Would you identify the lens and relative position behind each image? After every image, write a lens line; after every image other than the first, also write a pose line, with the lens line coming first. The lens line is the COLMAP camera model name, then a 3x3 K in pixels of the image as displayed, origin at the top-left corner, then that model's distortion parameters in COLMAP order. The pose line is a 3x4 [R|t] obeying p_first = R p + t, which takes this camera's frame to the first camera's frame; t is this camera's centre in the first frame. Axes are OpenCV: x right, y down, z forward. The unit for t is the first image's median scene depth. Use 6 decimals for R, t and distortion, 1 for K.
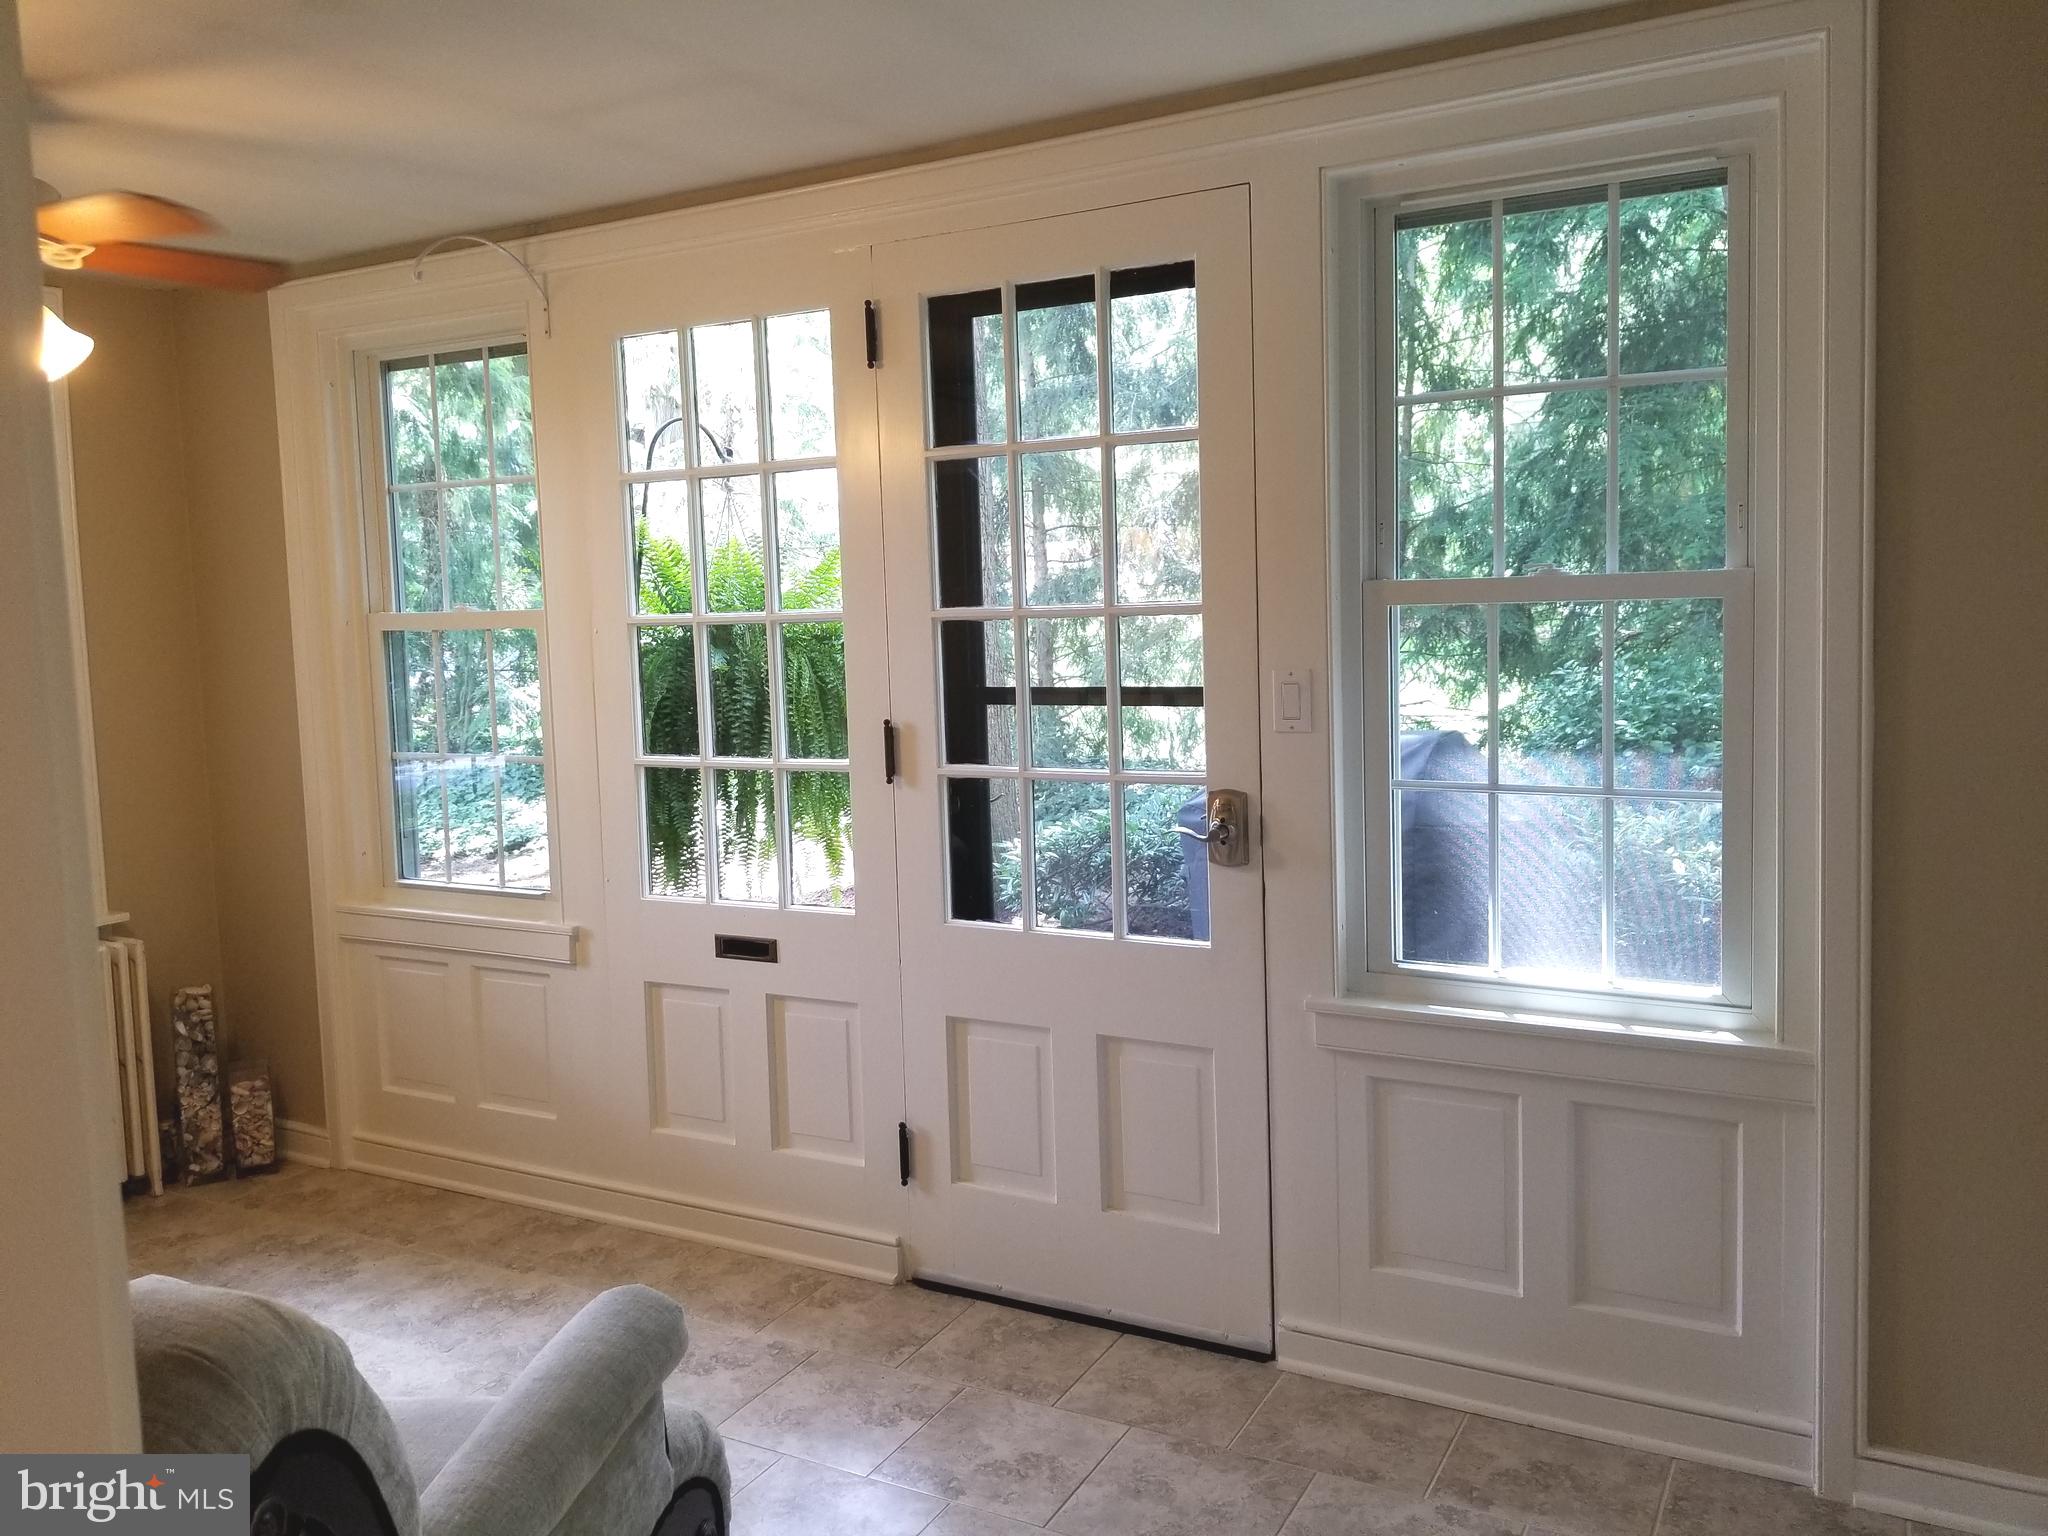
lens RADIAL K [[1614.1, 0, 1023.3], [0, 1614.1, 768.8], [0, 0, 1]] dist [-0.010421, -0.014737]
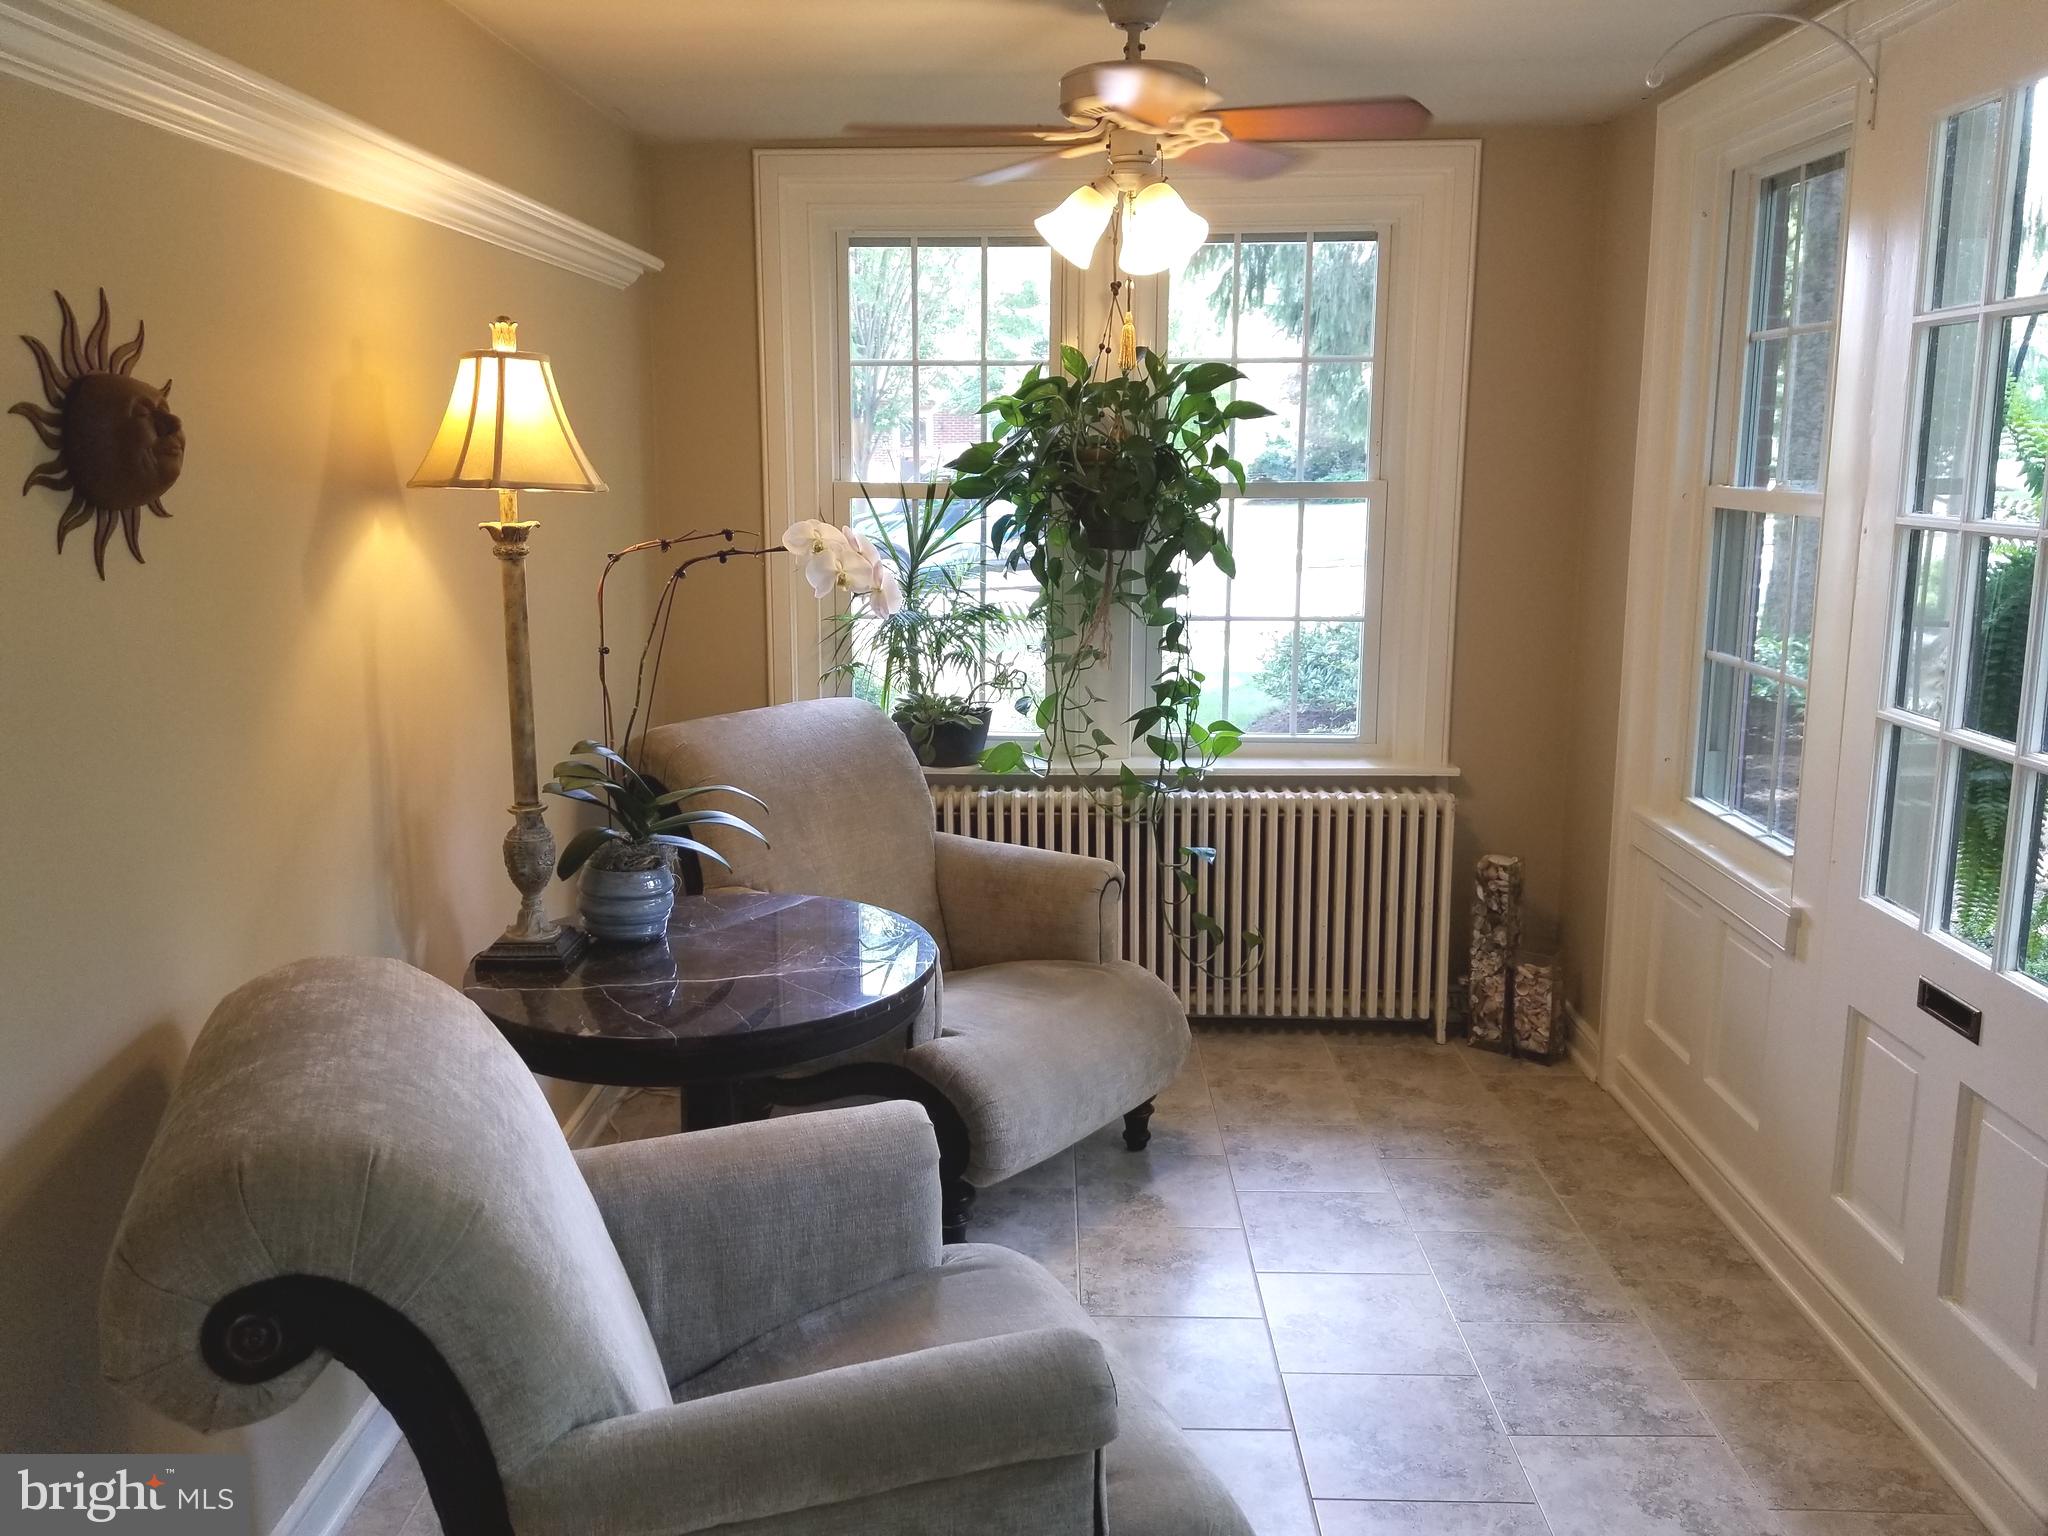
lens RADIAL K [[1614.1, 0, 1020.9], [0, 1614.1, 762.6], [0, 0, 1]] dist [-0.010421, -0.014737]
pose [[0.460228, 0.213951, -0.861635, 0.188502], [-0.131288, 0.976258, 0.172288, -0.051823], [0.878040, 0.033831, 0.477390, 0.271483]]
